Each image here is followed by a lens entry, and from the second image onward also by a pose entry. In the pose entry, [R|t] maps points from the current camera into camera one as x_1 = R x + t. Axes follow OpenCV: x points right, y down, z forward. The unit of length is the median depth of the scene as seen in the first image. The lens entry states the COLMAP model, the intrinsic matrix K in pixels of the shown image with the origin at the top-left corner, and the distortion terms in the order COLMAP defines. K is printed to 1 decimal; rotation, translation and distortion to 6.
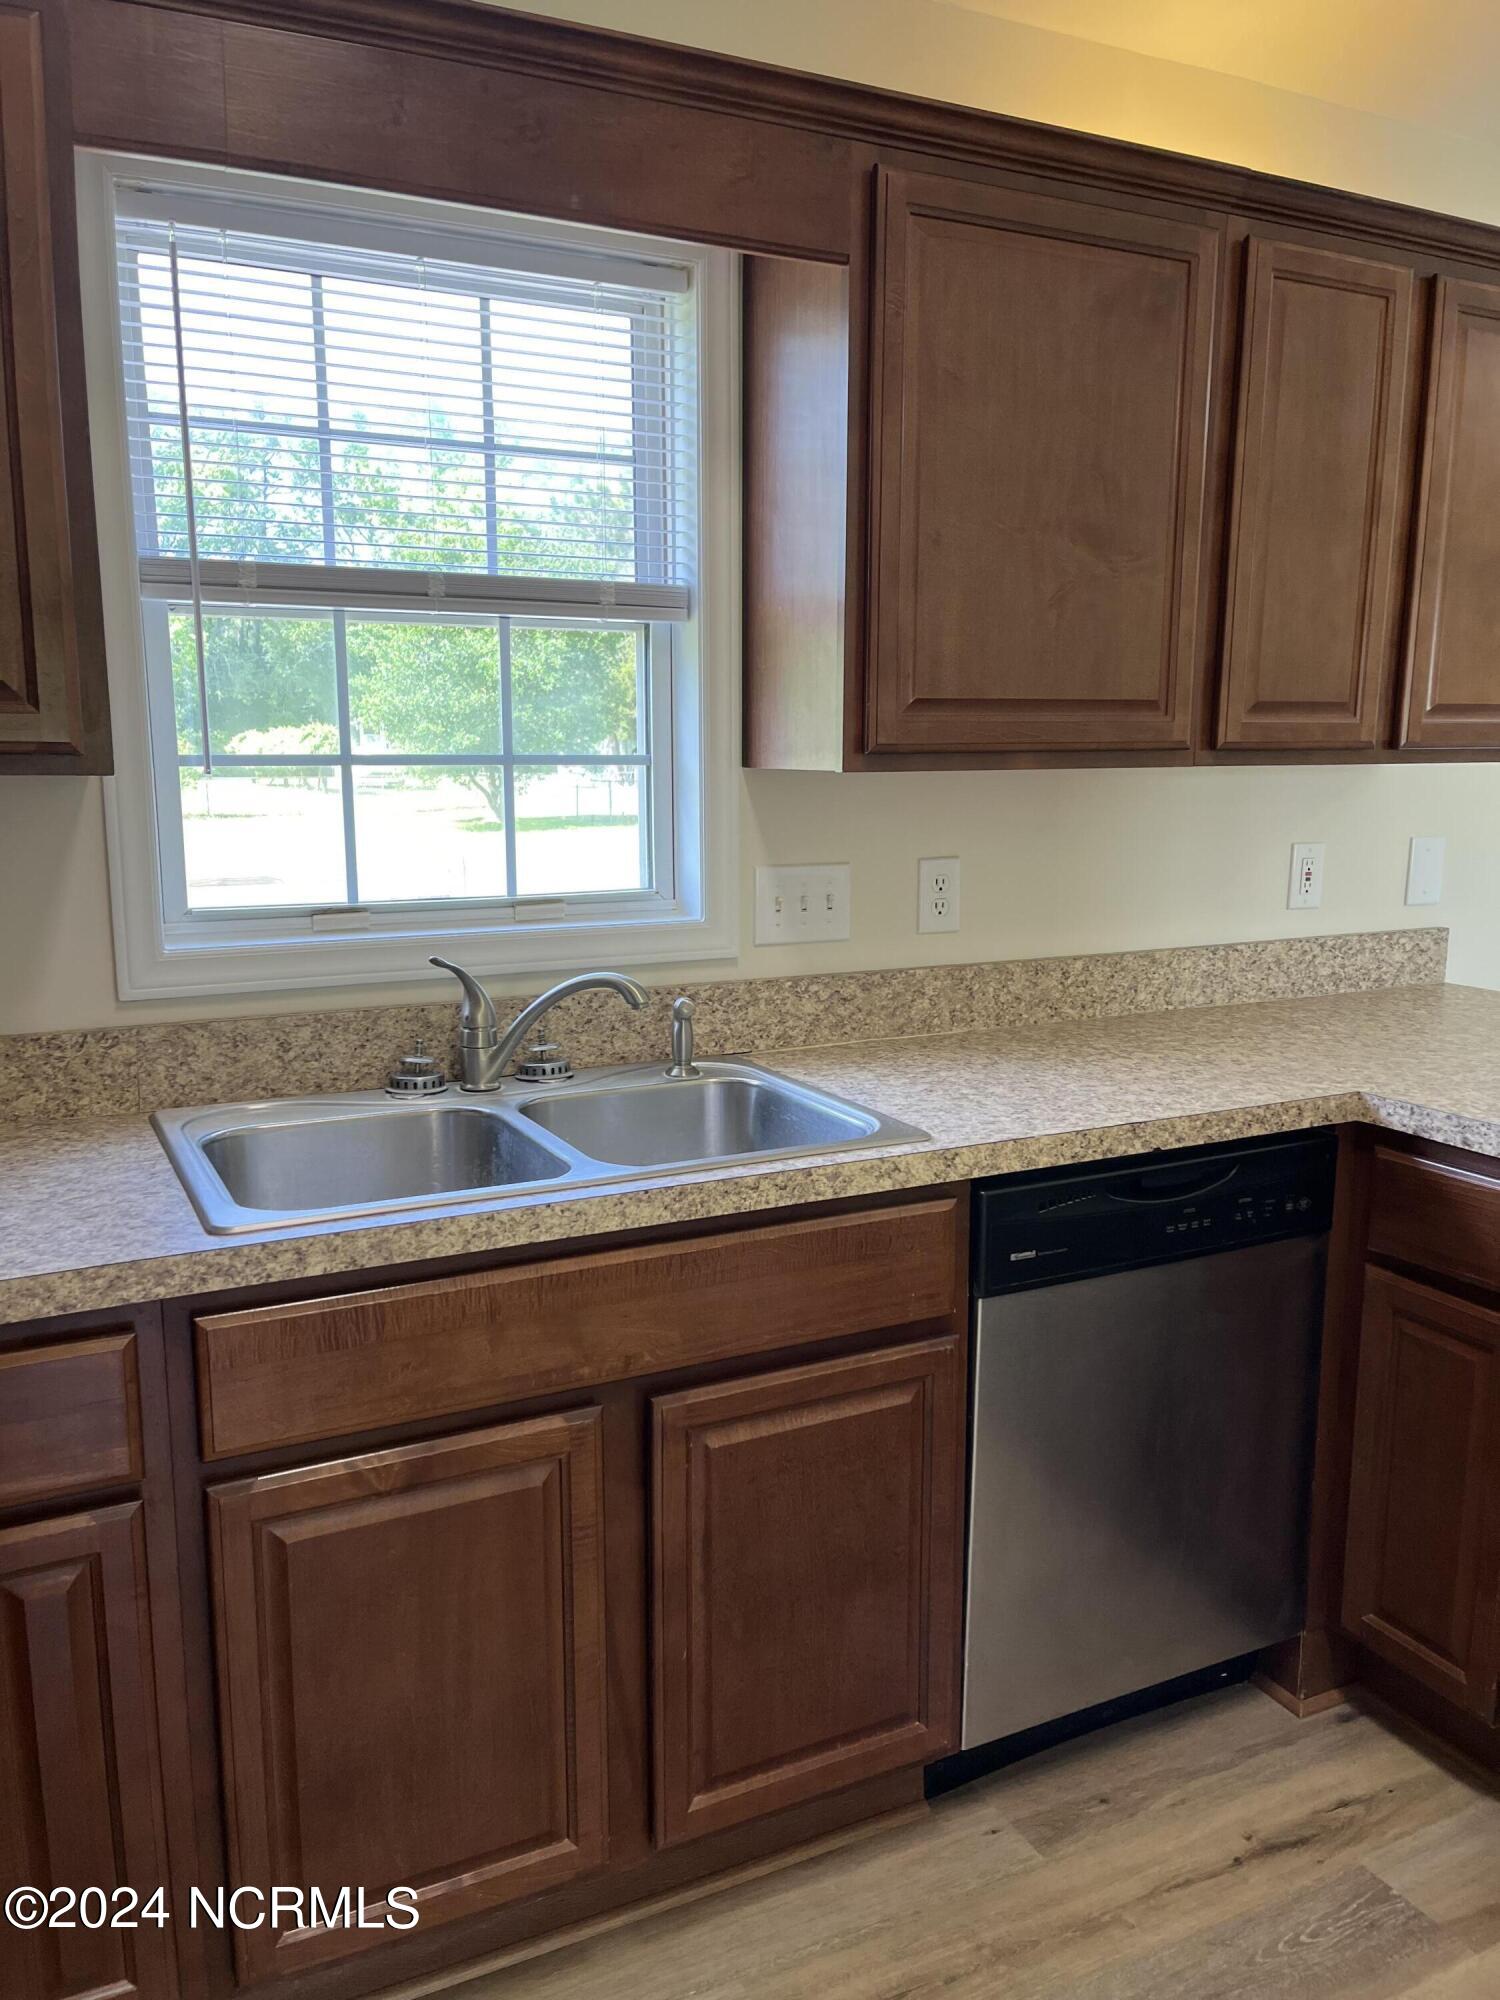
lens RADIAL K [[1530.1, 0, 741.7], [0, 1530.1, 1004.0], [0, 0, 1]] dist [0.082924, -0.107932]
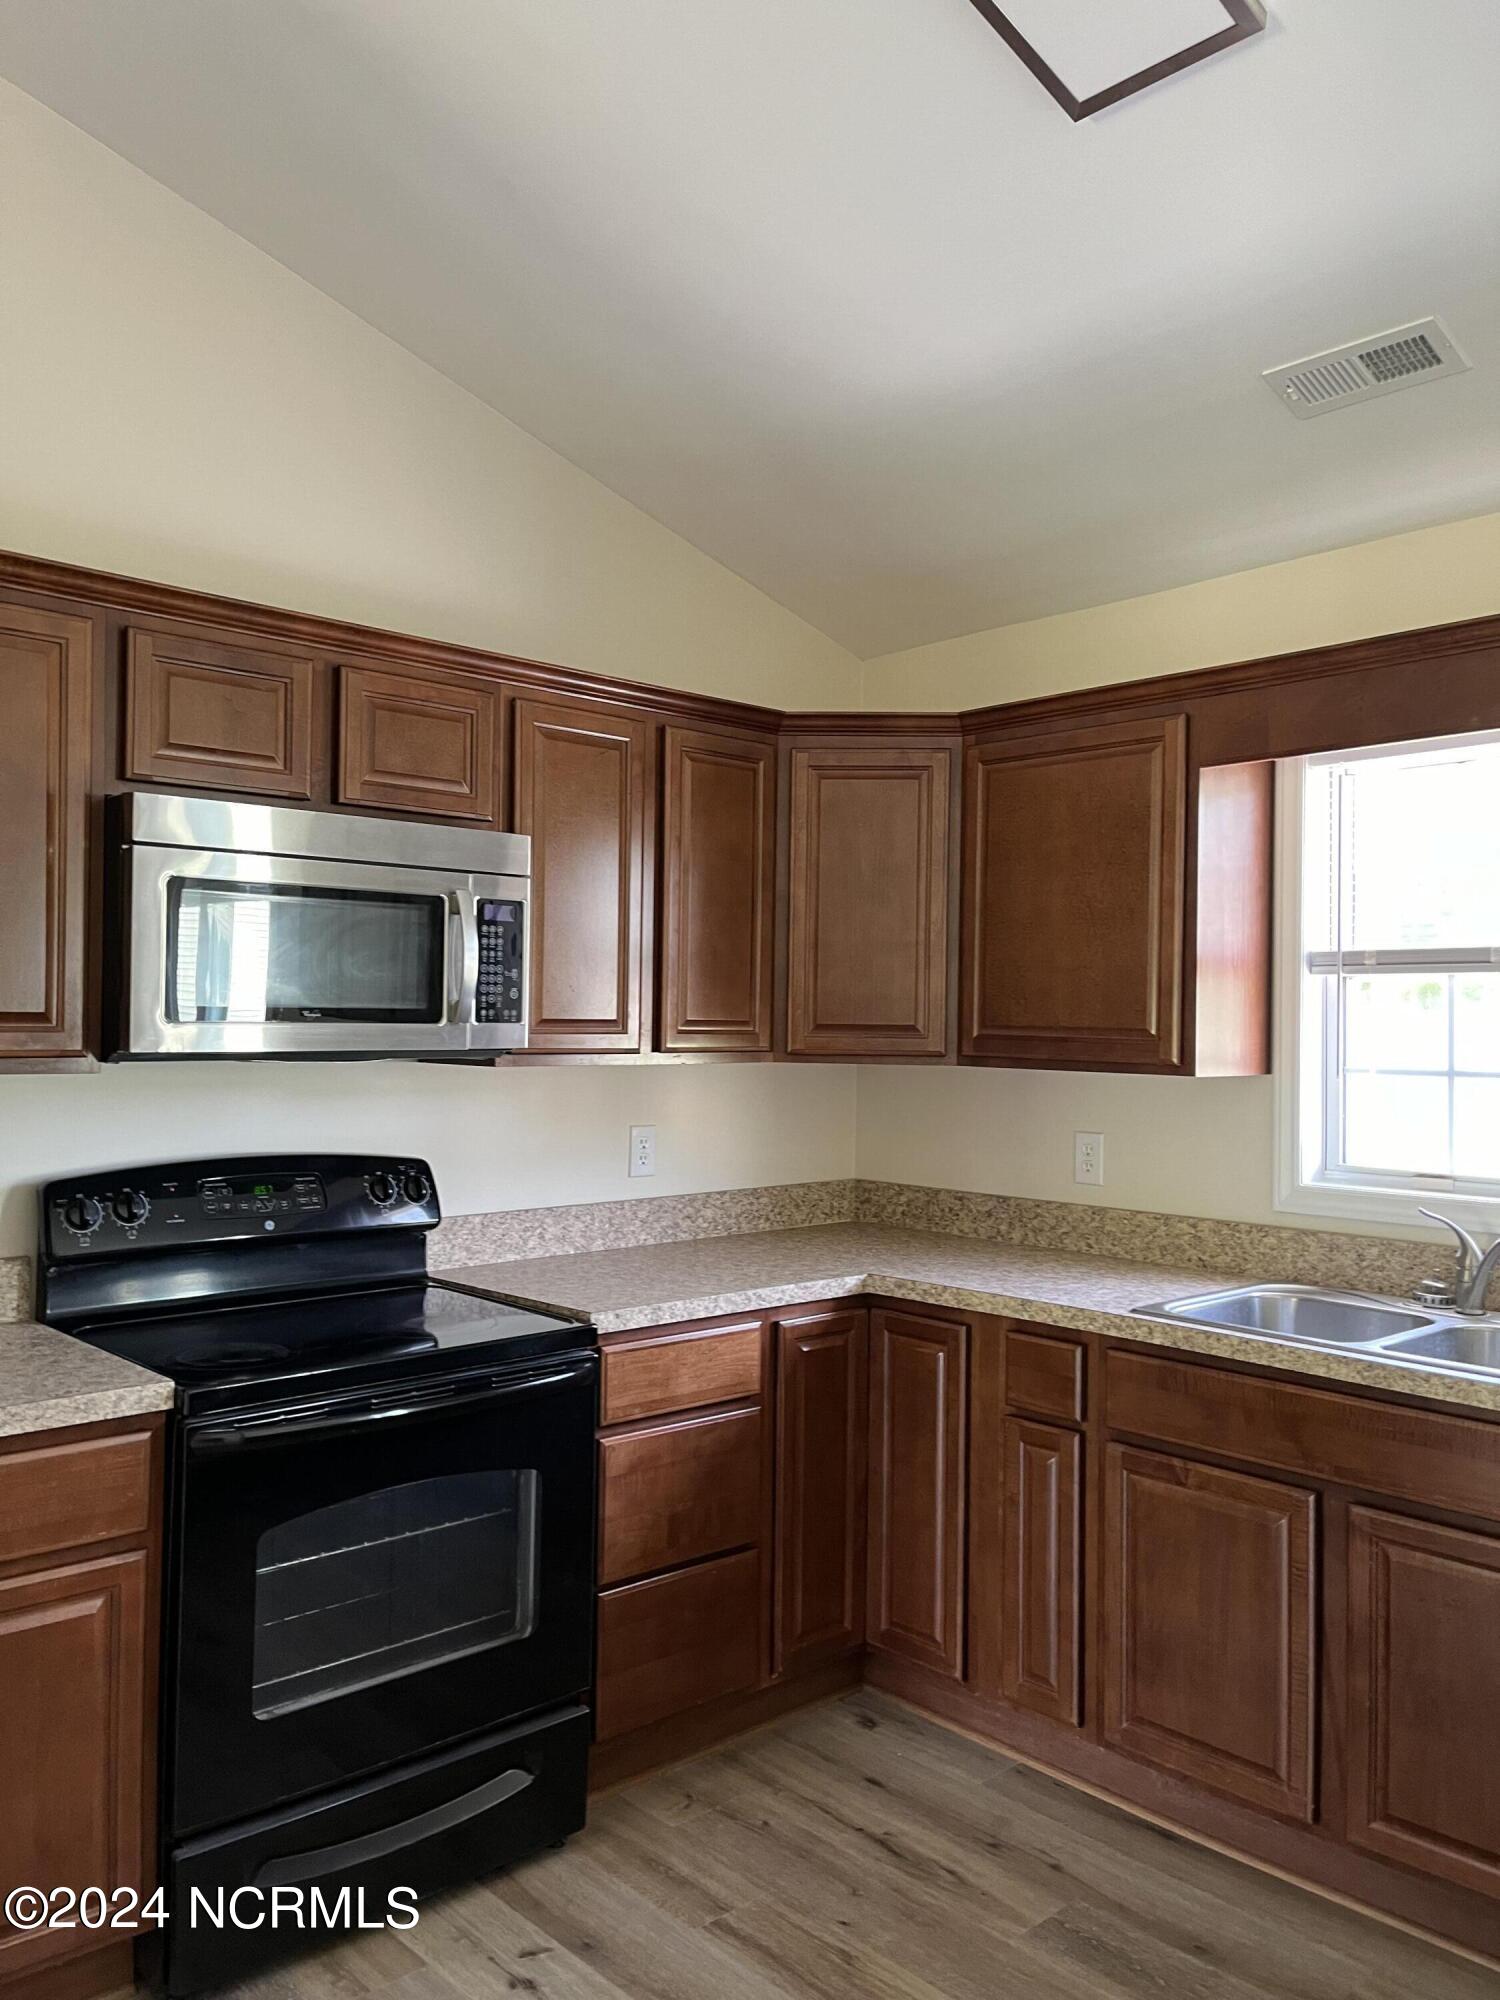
lens RADIAL K [[1530.1, 0, 737.1], [0, 1530.1, 1008.3], [0, 0, 1]] dist [0.082924, -0.107932]
pose [[0.267764, -0.007341, -0.963456, 1.059361], [-0.172499, 0.983449, -0.055434, -0.024240], [0.947917, 0.181038, 0.262066, -0.030151]]
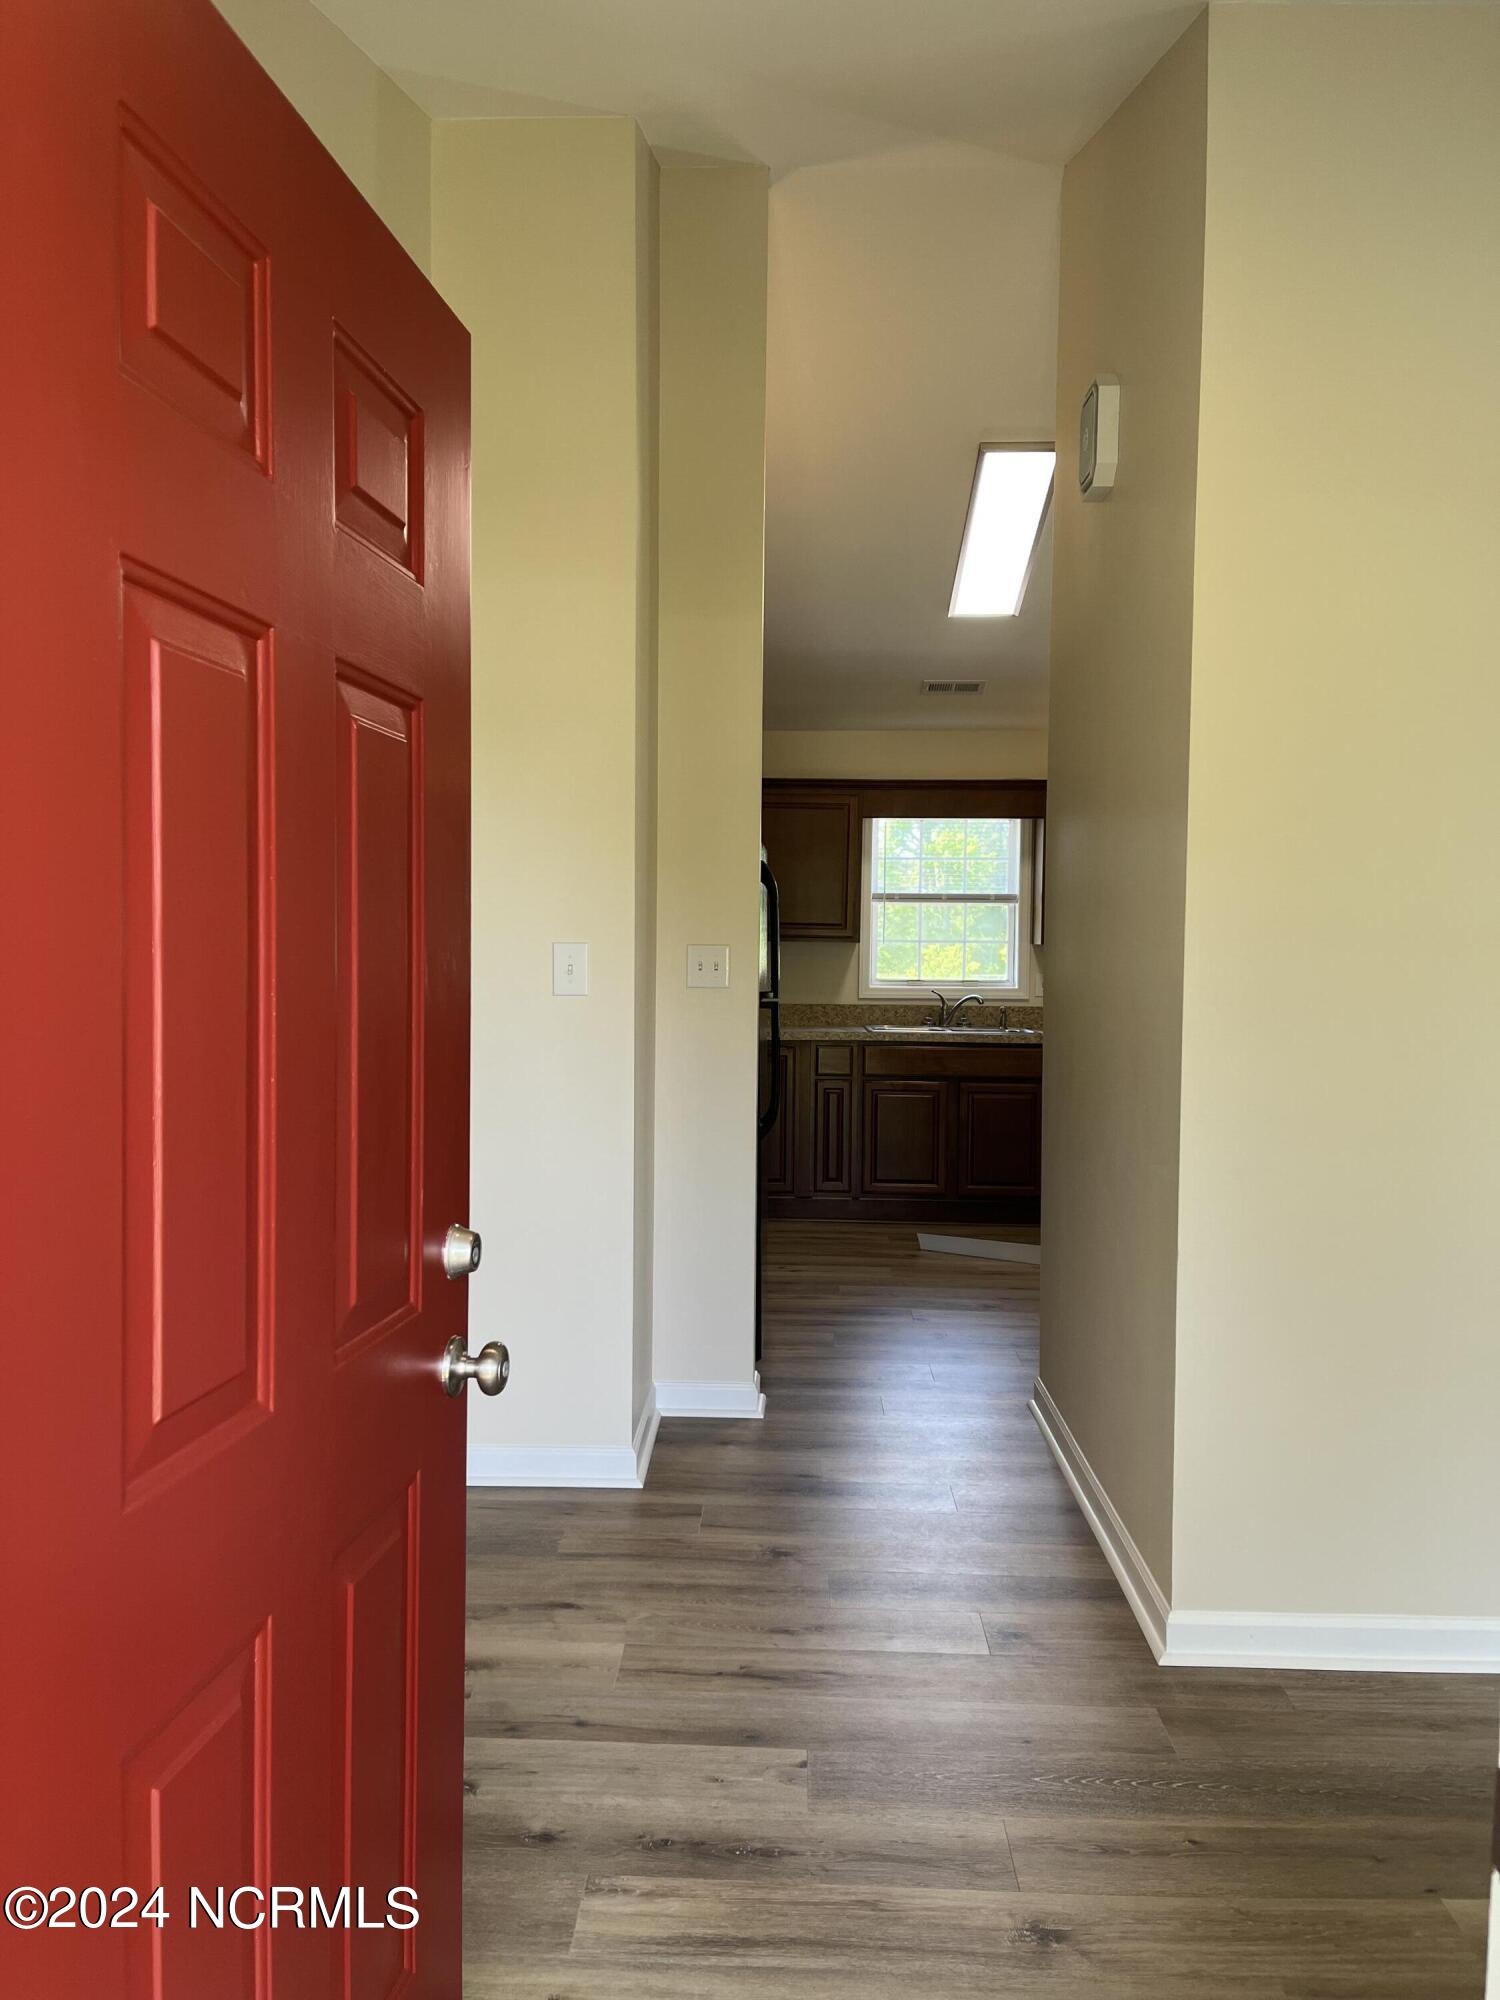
lens RADIAL K [[1530.1, 0, 751.5], [0, 1530.1, 992.1], [0, 0, 1]] dist [0.082924, -0.107932]
pose [[0.881055, 0.020349, -0.472575, 1.276815], [-0.080988, 0.990811, -0.108327, 0.448628], [0.466028, 0.133716, 0.874607, -2.709386]]
